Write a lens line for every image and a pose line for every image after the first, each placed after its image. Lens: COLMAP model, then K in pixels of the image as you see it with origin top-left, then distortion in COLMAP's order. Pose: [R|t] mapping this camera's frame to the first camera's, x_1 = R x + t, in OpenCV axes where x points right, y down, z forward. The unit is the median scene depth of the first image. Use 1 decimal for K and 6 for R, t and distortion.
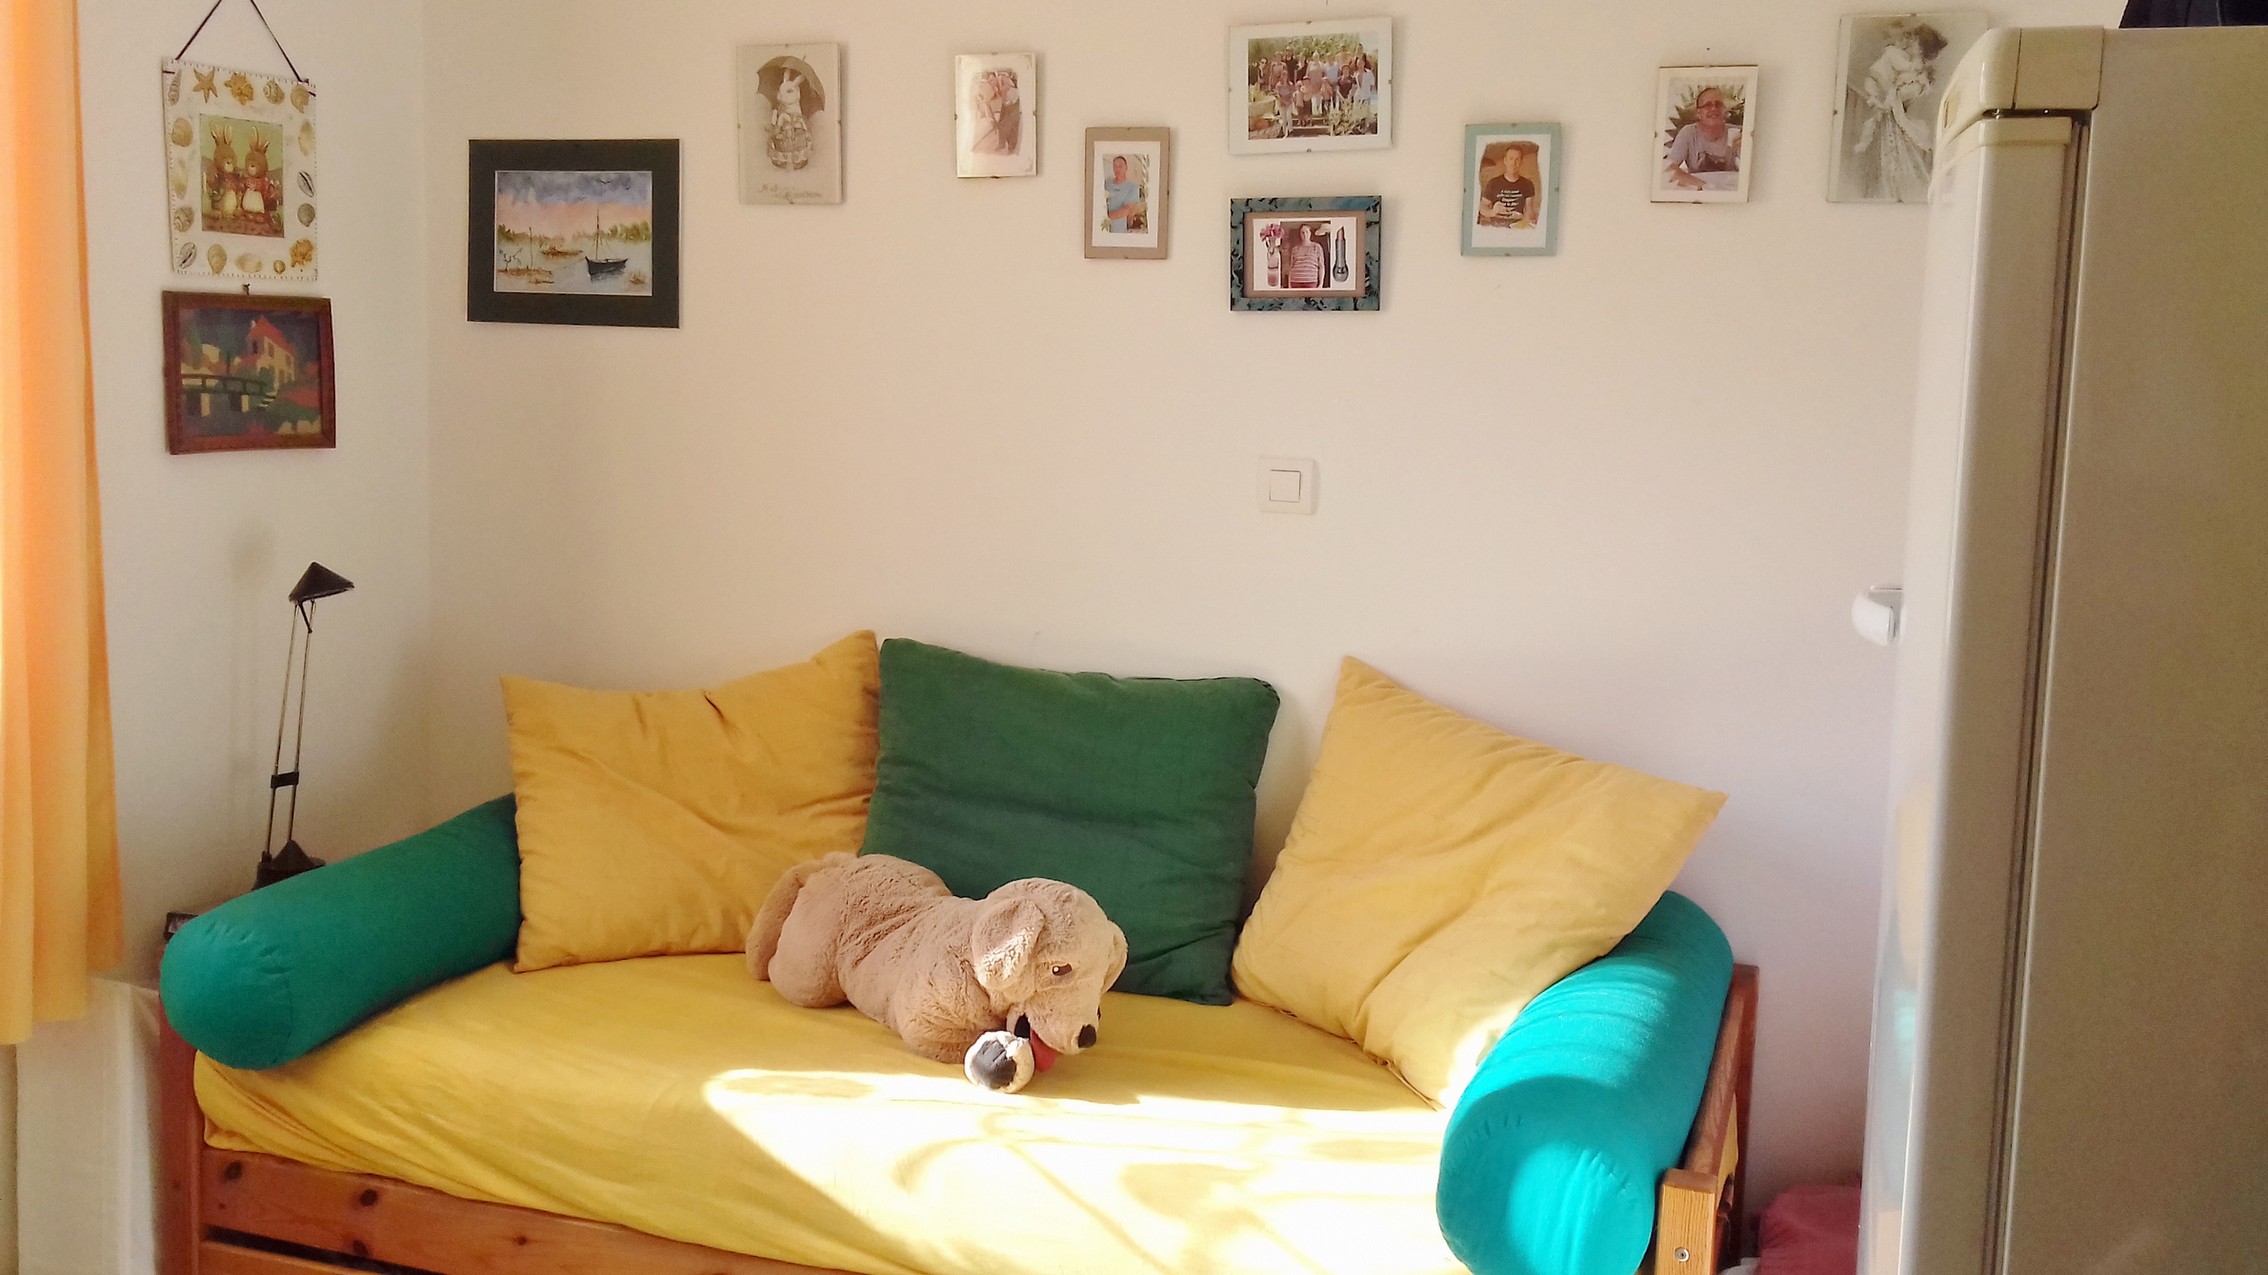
lens RADIAL K [[1945.1, 0, 1129.0], [0, 1945.1, 631.7], [0, 0, 1]] dist [0.054911, -0.029840]
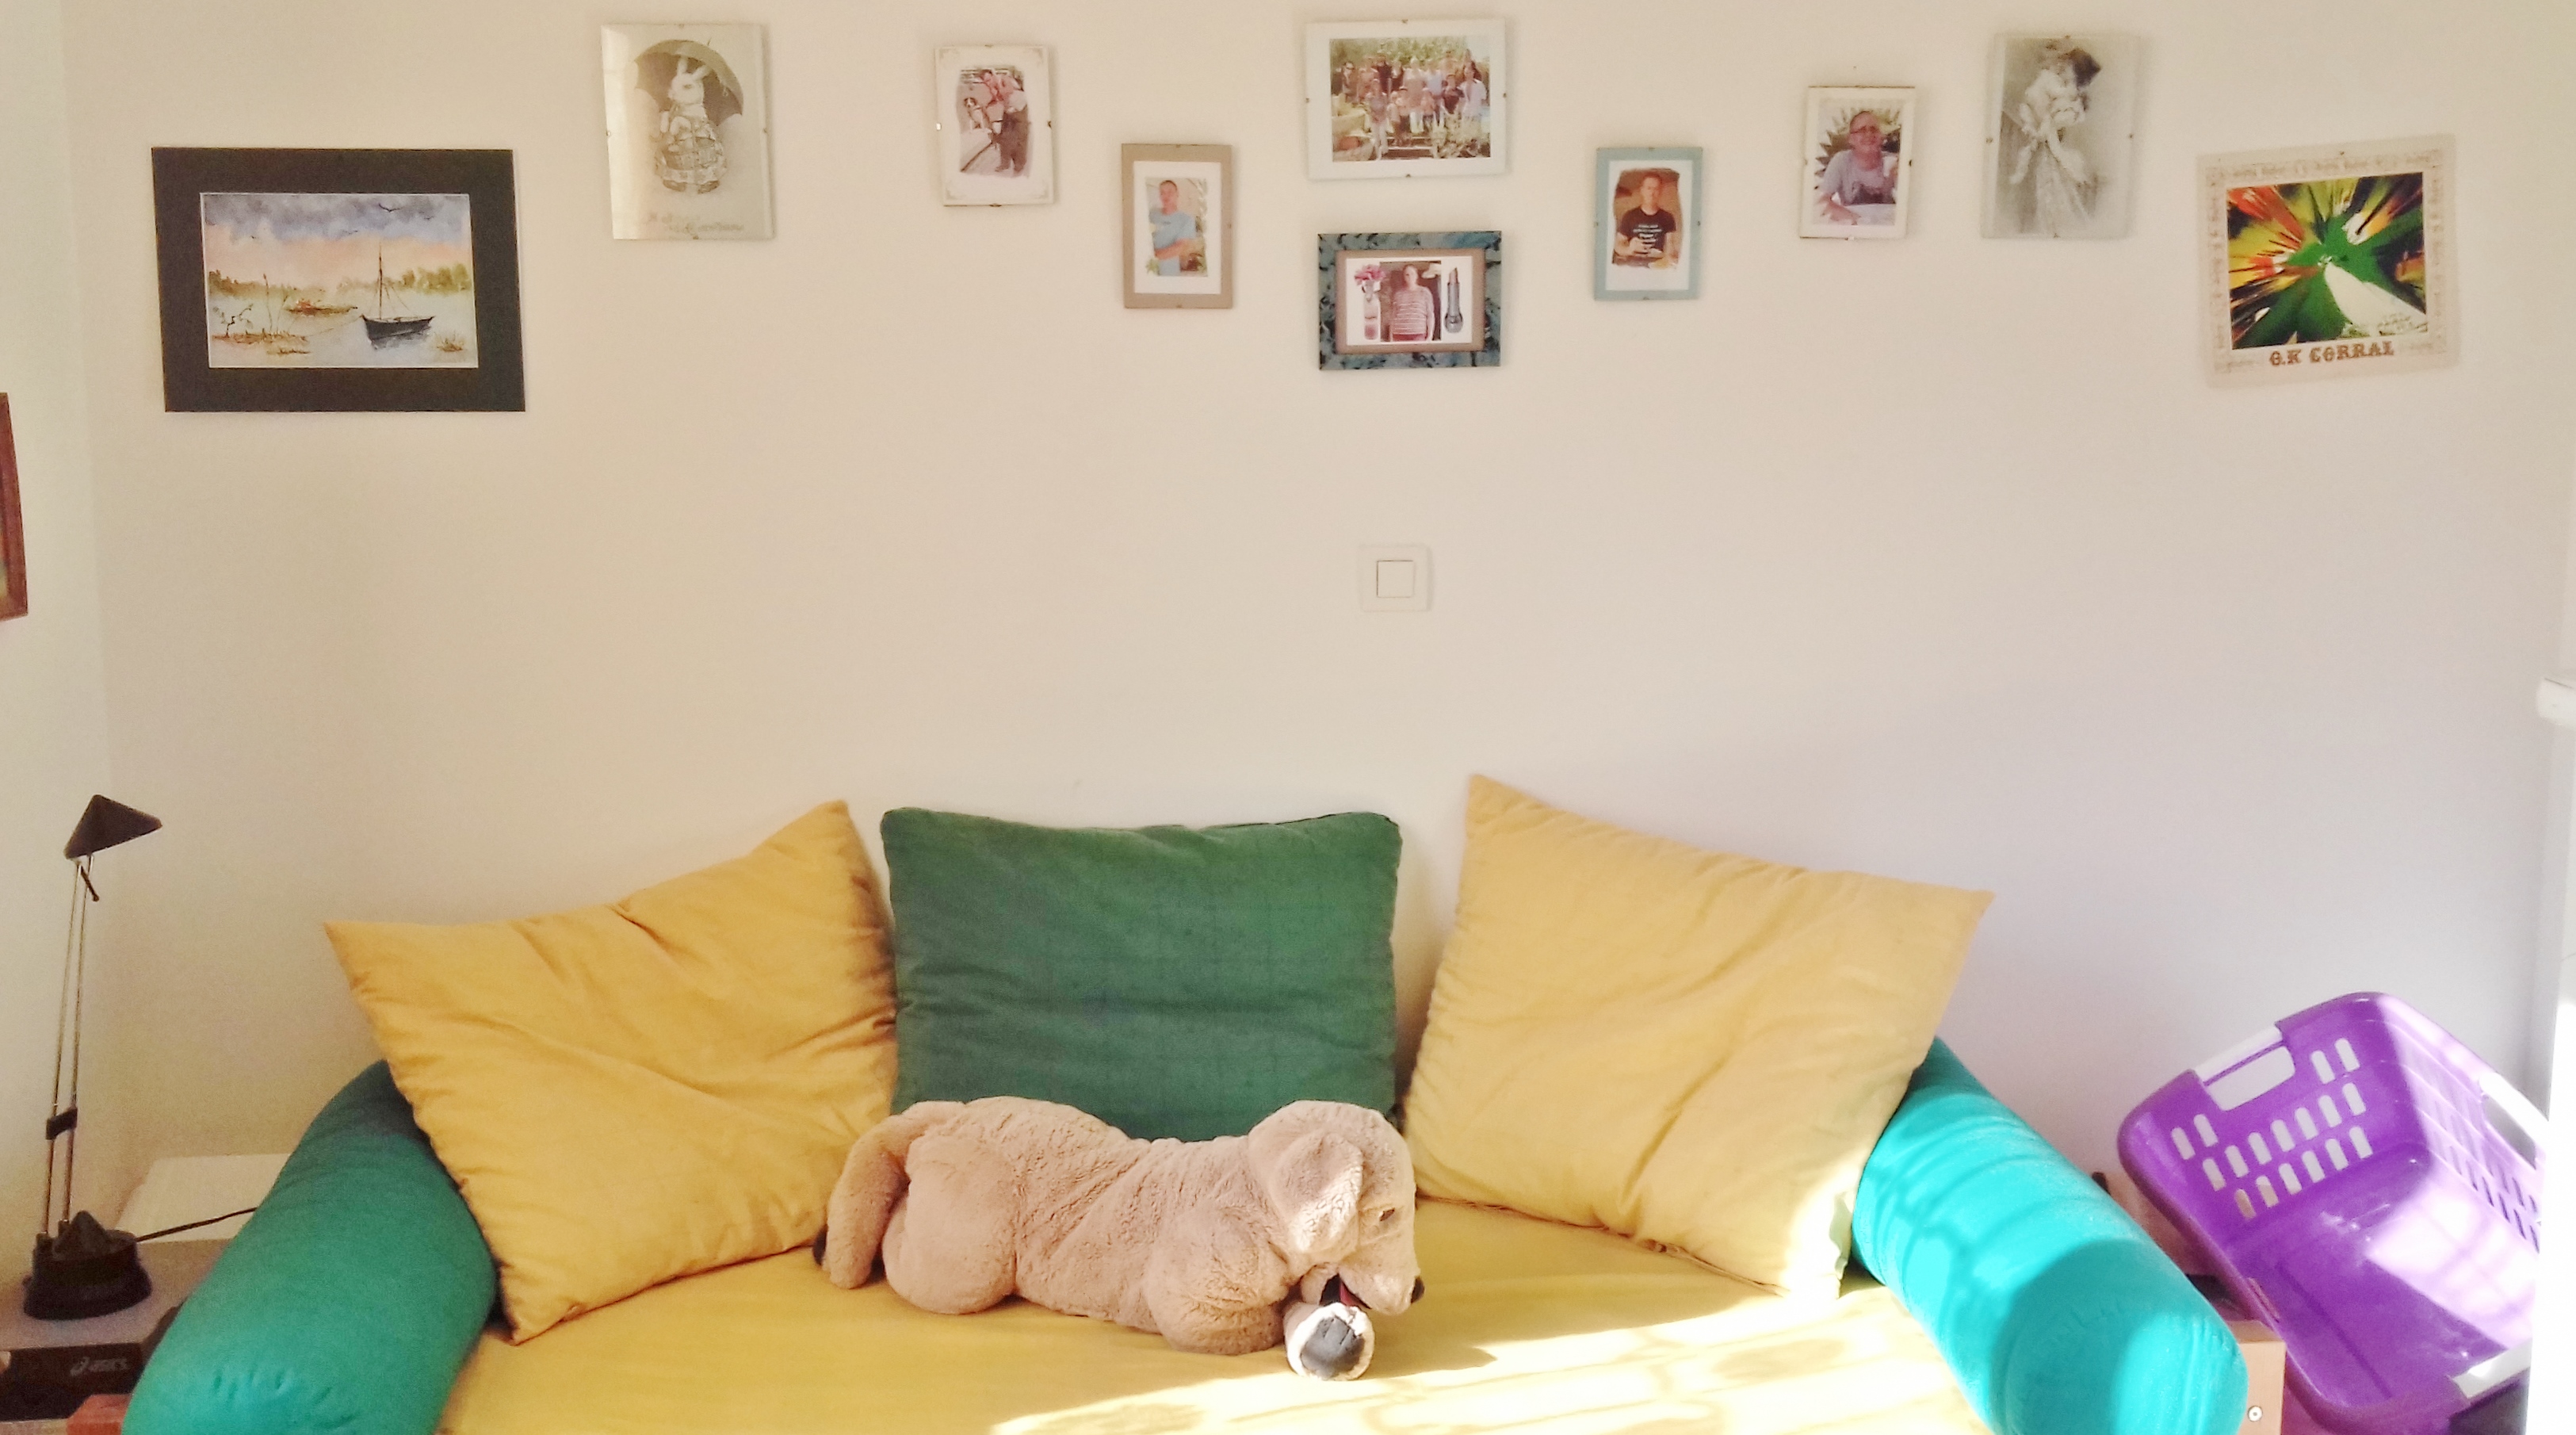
lens RADIAL K [[2259.9, 0, 1304.6], [0, 2259.9, 714.1], [0, 0, 1]] dist [0.062799, -0.069892]
pose [[0.918137, -0.091843, 0.385473, -0.336174], [0.084399, 0.995773, 0.036226, -0.056252], [-0.387171, -0.000727, 0.922008, 0.125641]]
